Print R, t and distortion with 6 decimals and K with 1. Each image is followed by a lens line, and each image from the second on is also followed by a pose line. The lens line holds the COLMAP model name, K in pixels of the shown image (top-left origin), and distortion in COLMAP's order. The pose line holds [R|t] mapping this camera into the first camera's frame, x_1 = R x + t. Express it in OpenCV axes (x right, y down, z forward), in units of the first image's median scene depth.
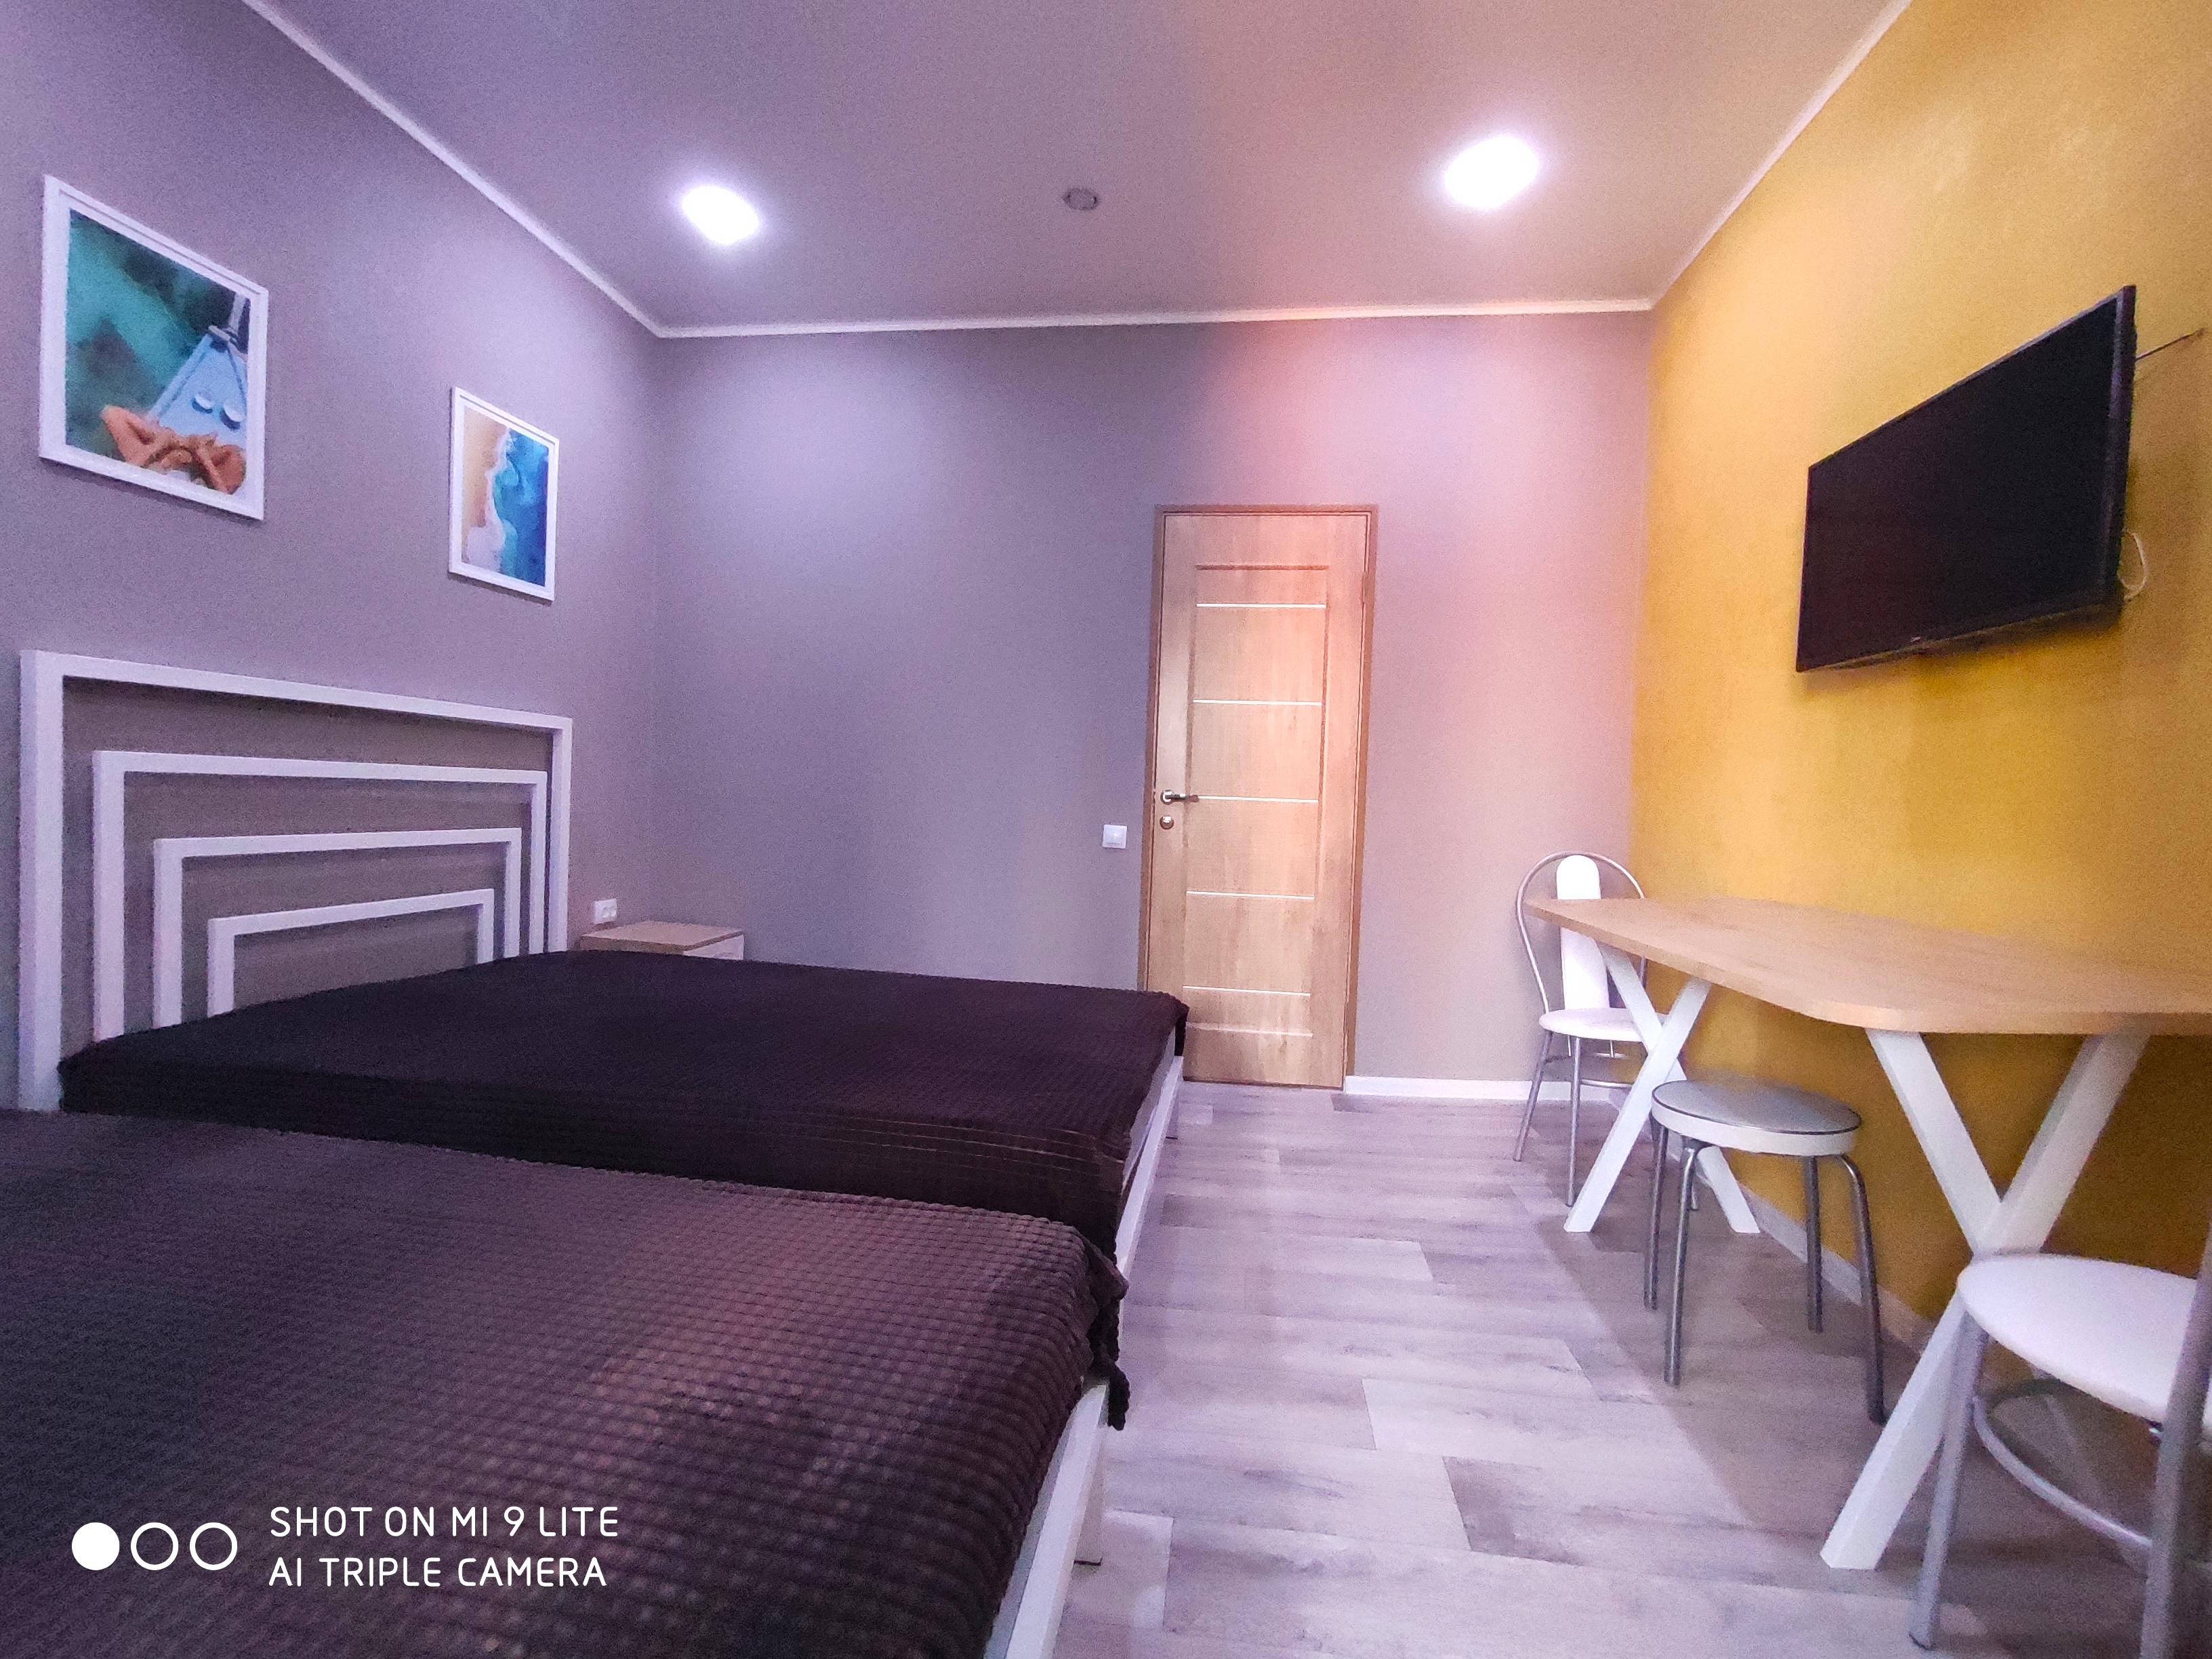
lens RADIAL K [[996.8, 0, 1110.9], [0, 996.8, 825.6], [0, 0, 1]] dist [-0.010937, 0.007070]
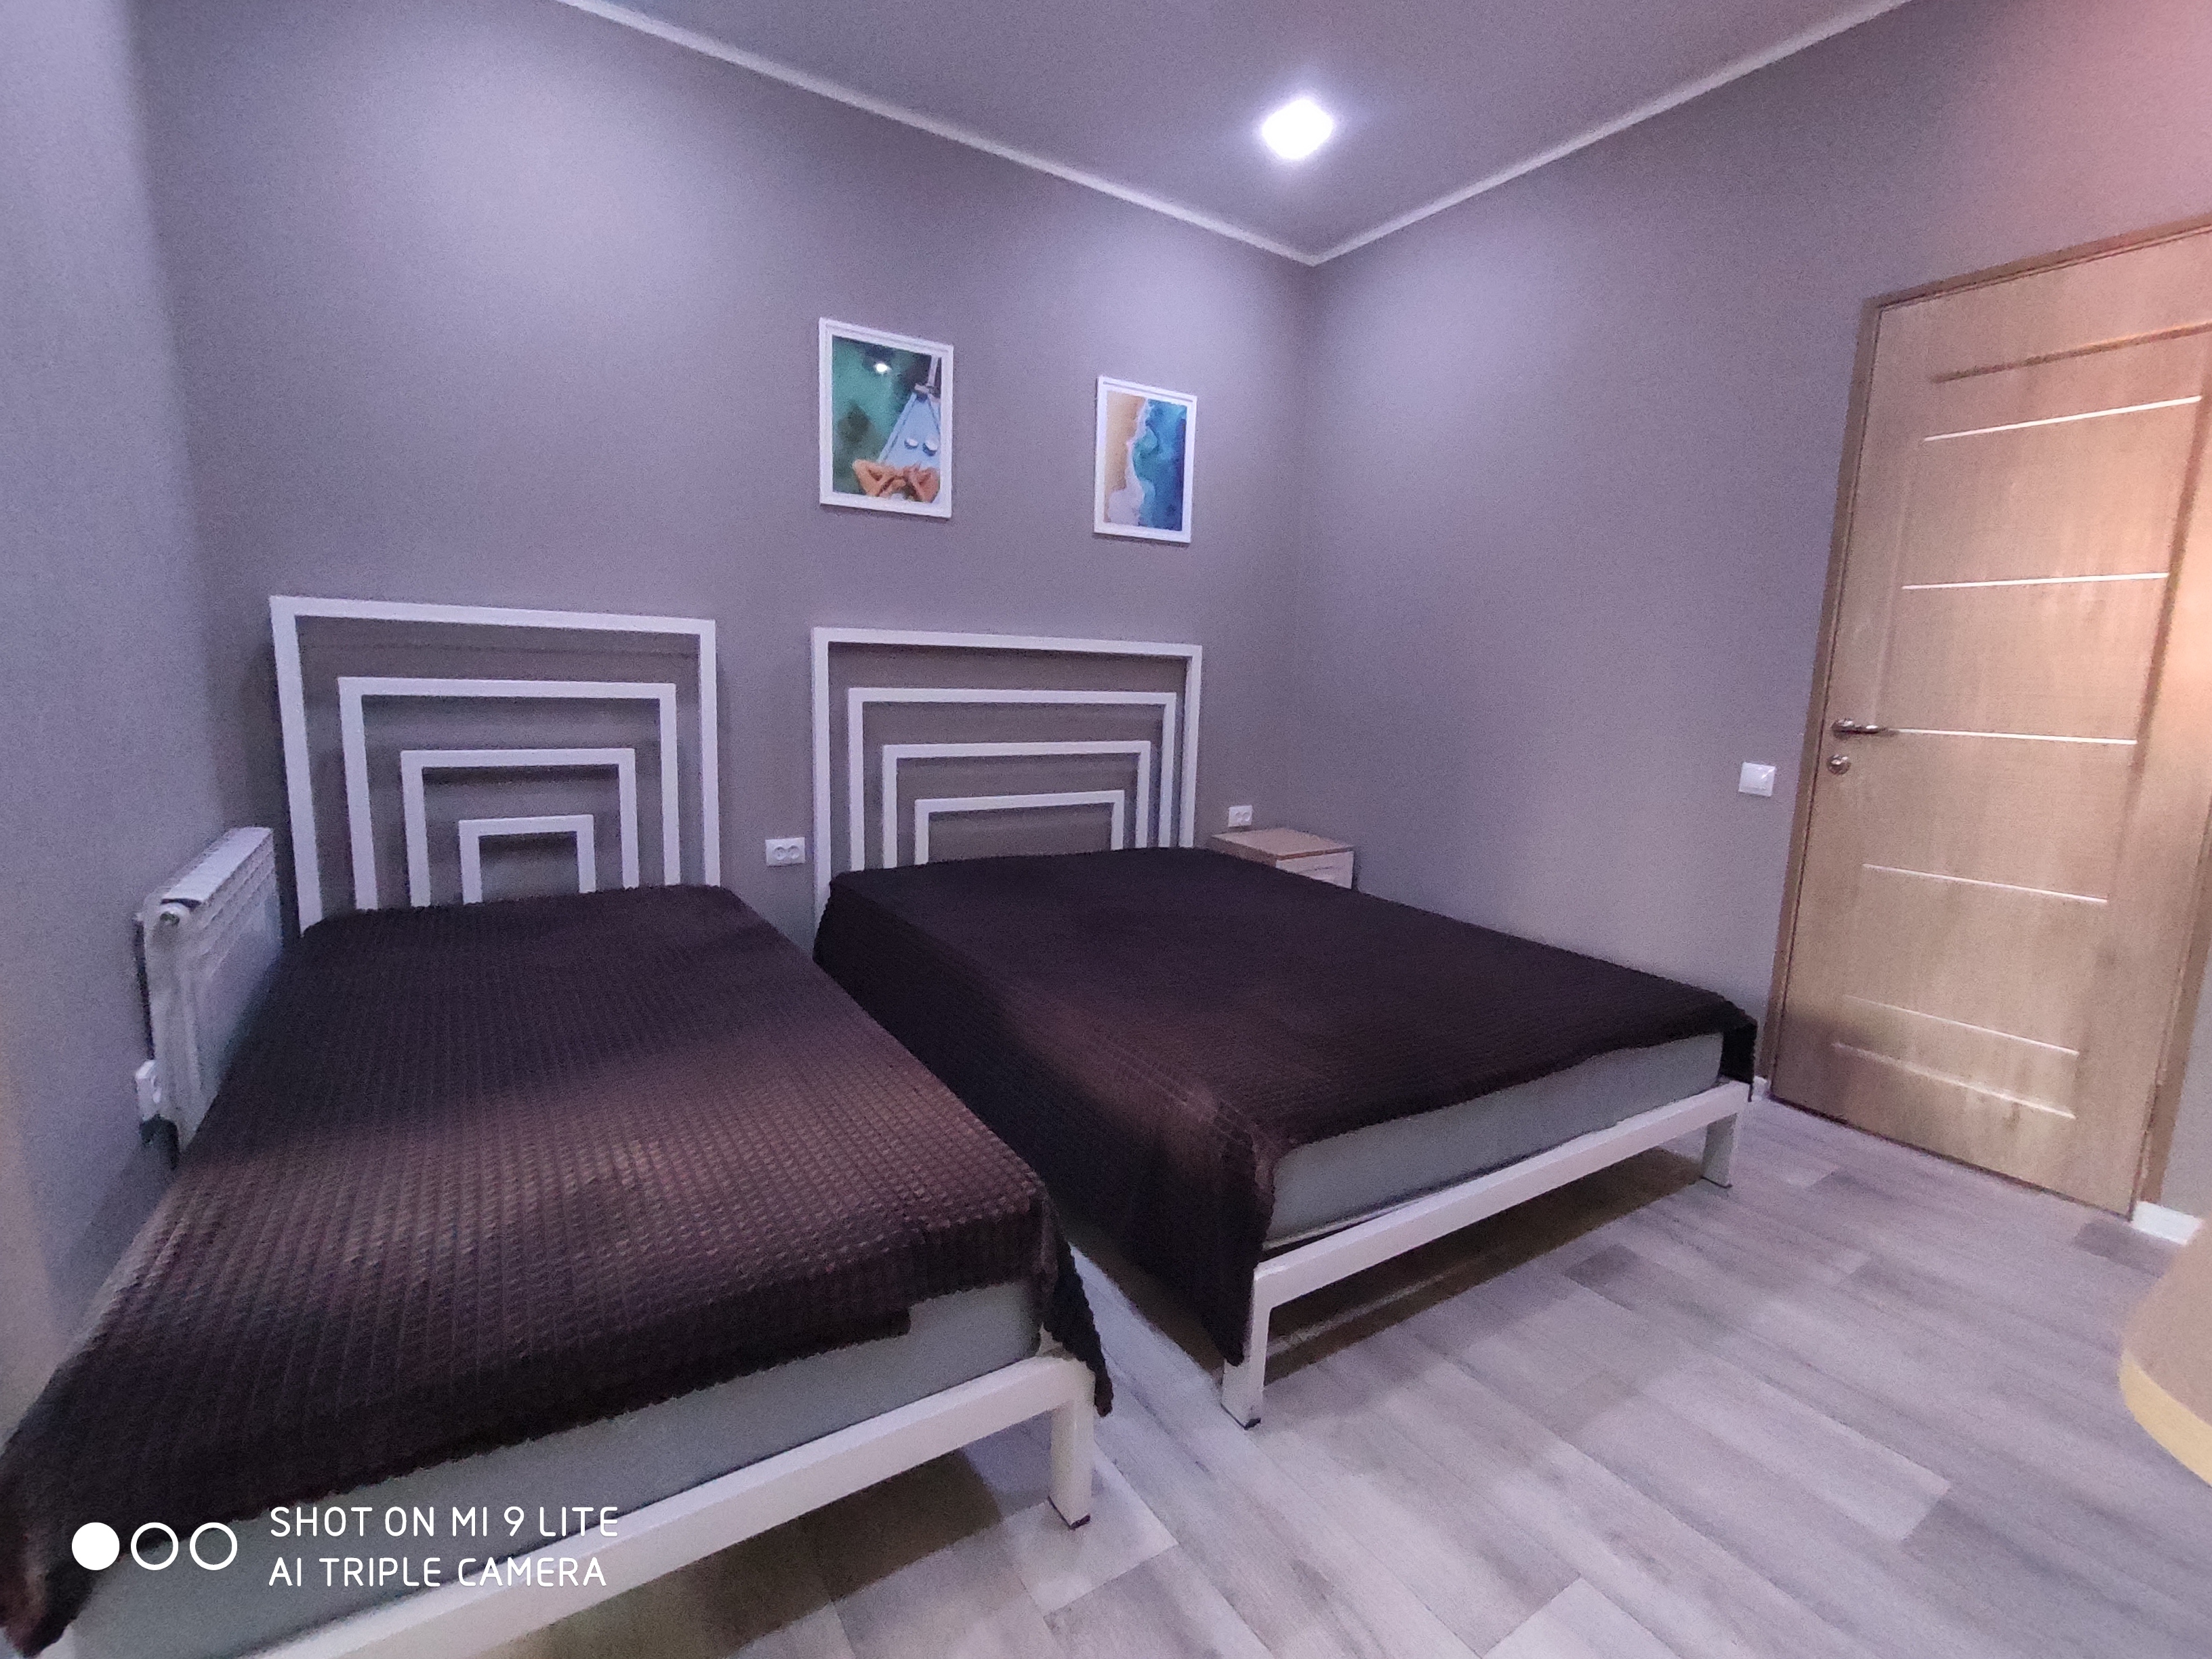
lens RADIAL K [[996.8, 0, 1107.9], [0, 996.8, 818.6], [0, 0, 1]] dist [-0.010937, 0.007070]
pose [[0.662931, 0.093399, -0.742832, 0.288979], [-0.025192, 0.994409, 0.102548, -0.028421], [0.748257, -0.049269, 0.661577, 0.170048]]
